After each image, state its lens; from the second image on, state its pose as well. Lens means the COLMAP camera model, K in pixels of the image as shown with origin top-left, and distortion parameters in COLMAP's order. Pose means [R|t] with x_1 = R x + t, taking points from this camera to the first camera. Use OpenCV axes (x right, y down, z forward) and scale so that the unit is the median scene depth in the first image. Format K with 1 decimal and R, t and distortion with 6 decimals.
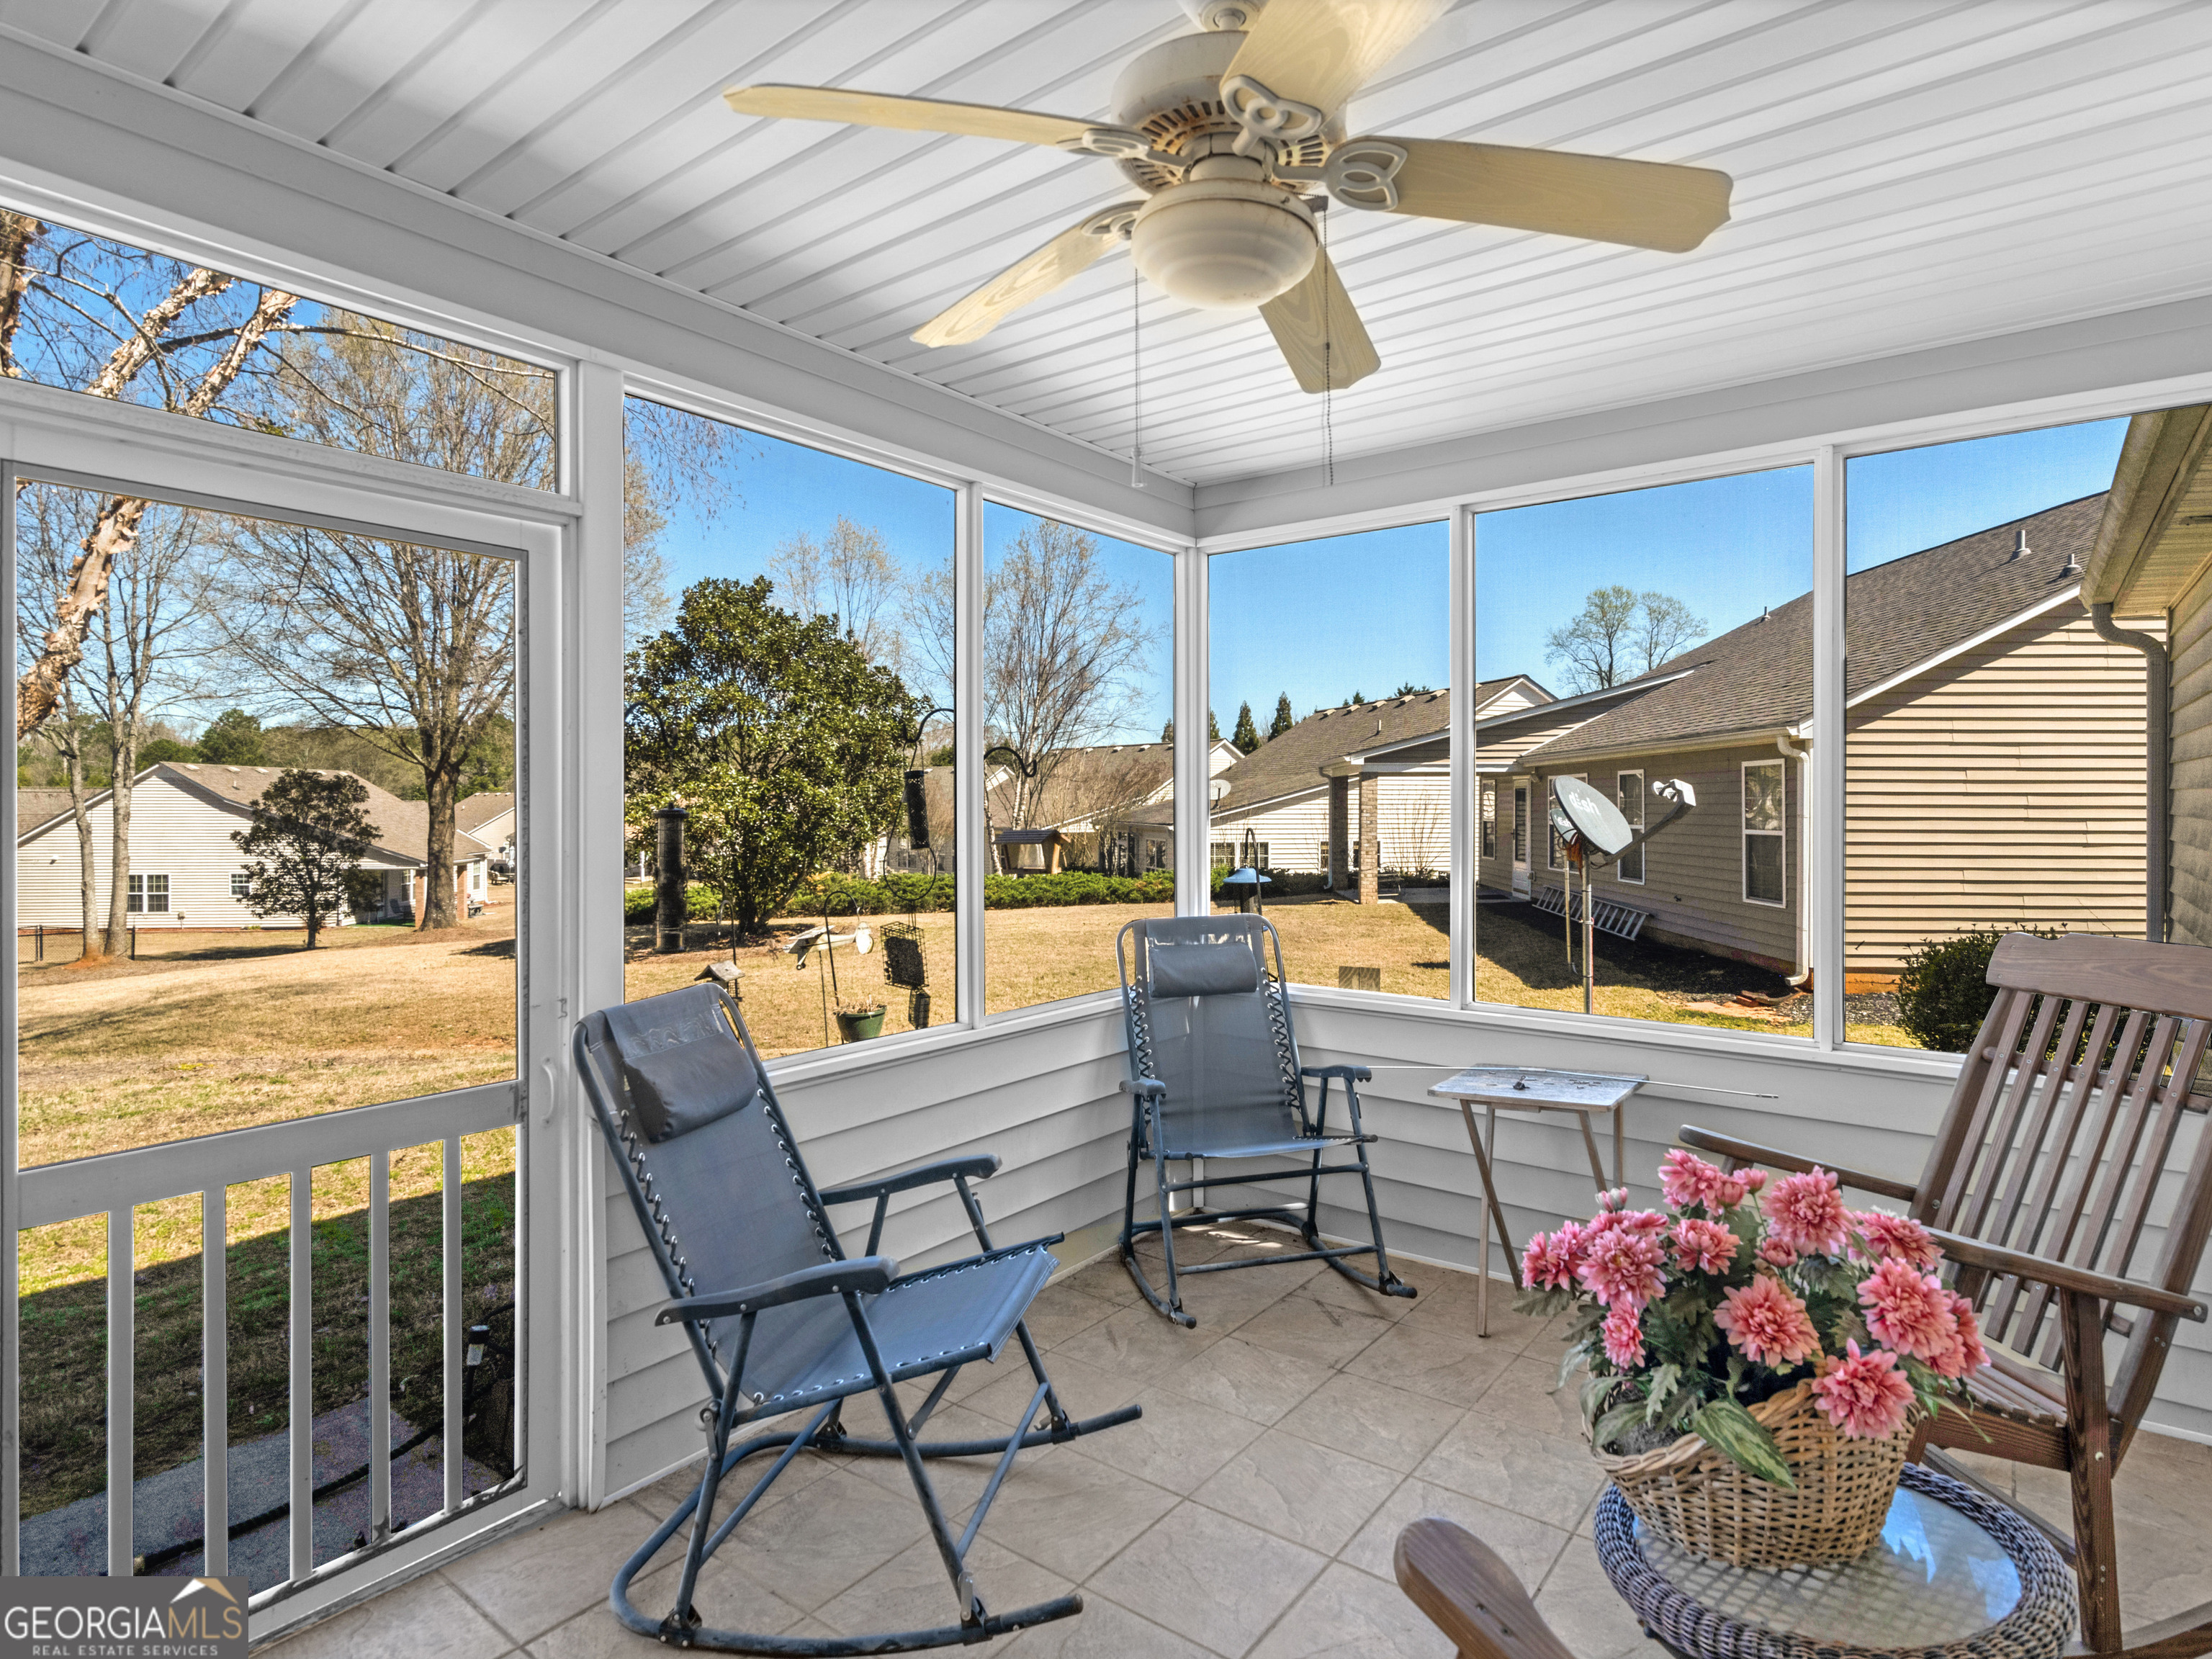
lens RADIAL K [[1133.0, 0, 1151.4], [0, 1133.0, 820.0], [0, 0, 1]] dist [0.000614, -0.000156]
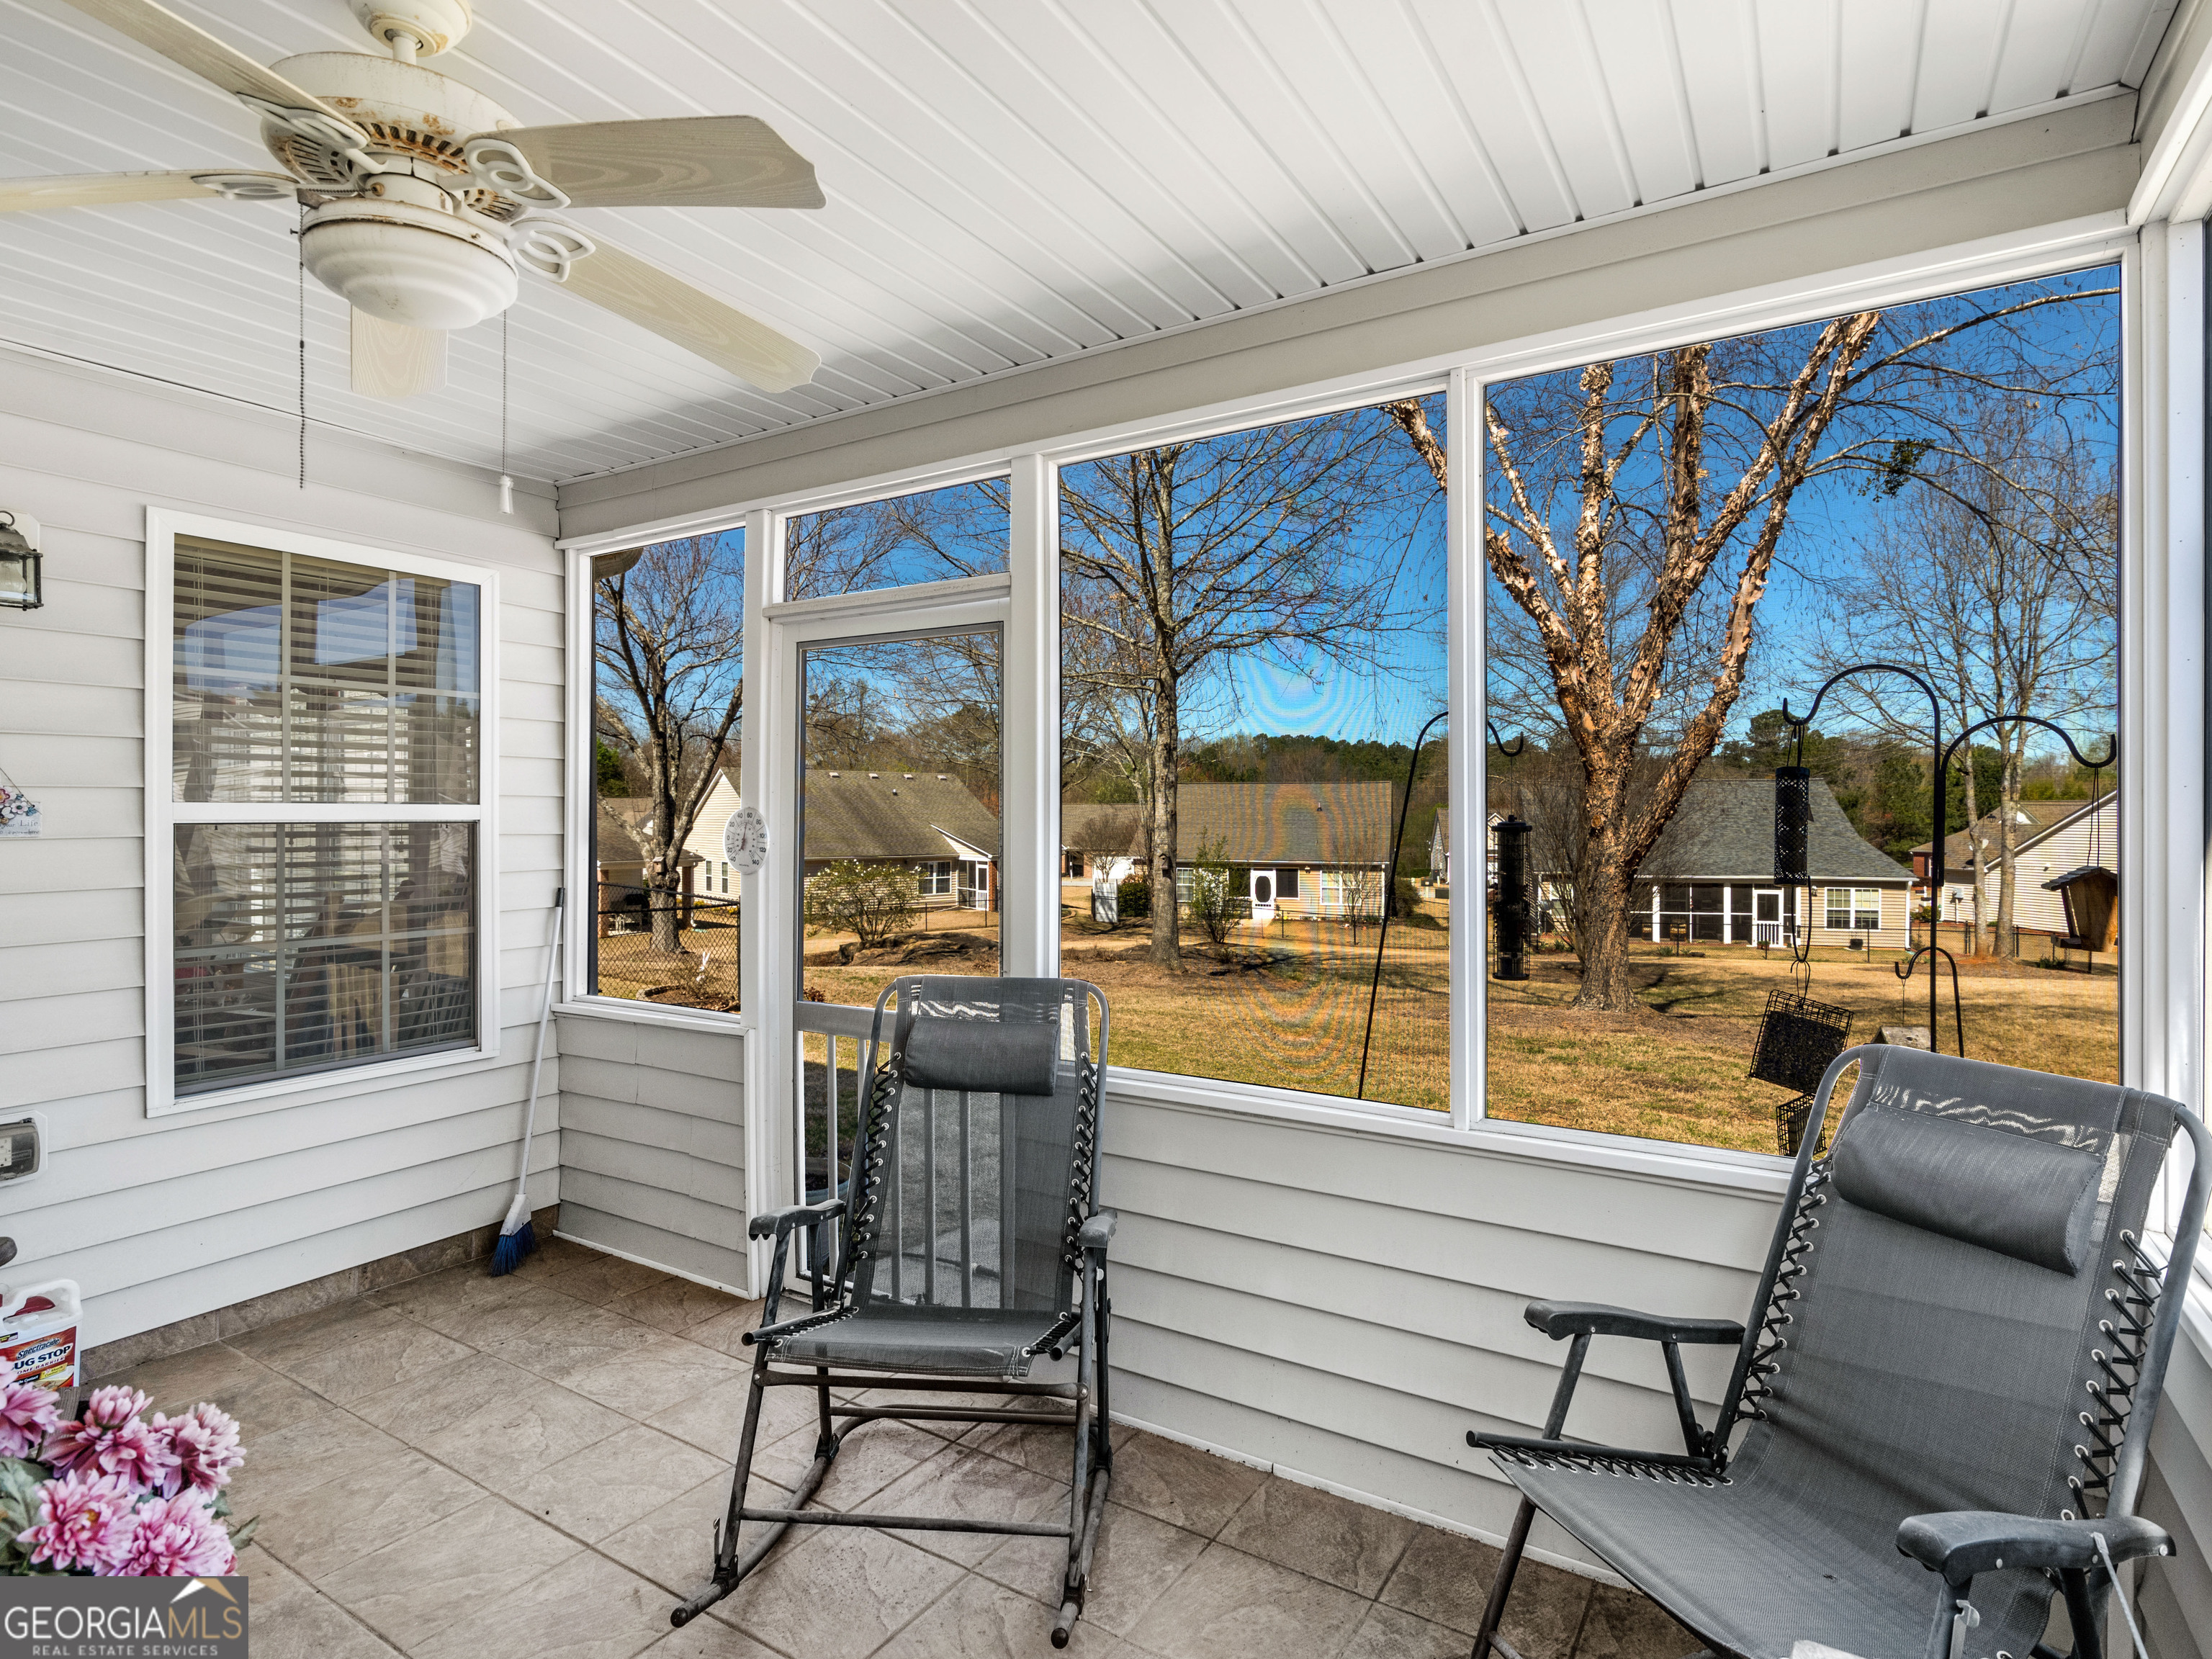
lens RADIAL K [[1133.0, 0, 1151.4], [0, 1133.0, 820.0], [0, 0, 1]] dist [0.000614, -0.000156]
pose [[0.085499, 0.005946, -0.996321, 0.205053], [-0.016992, 0.999845, 0.004509, -0.004887], [0.996193, 0.016544, 0.085586, 0.281752]]
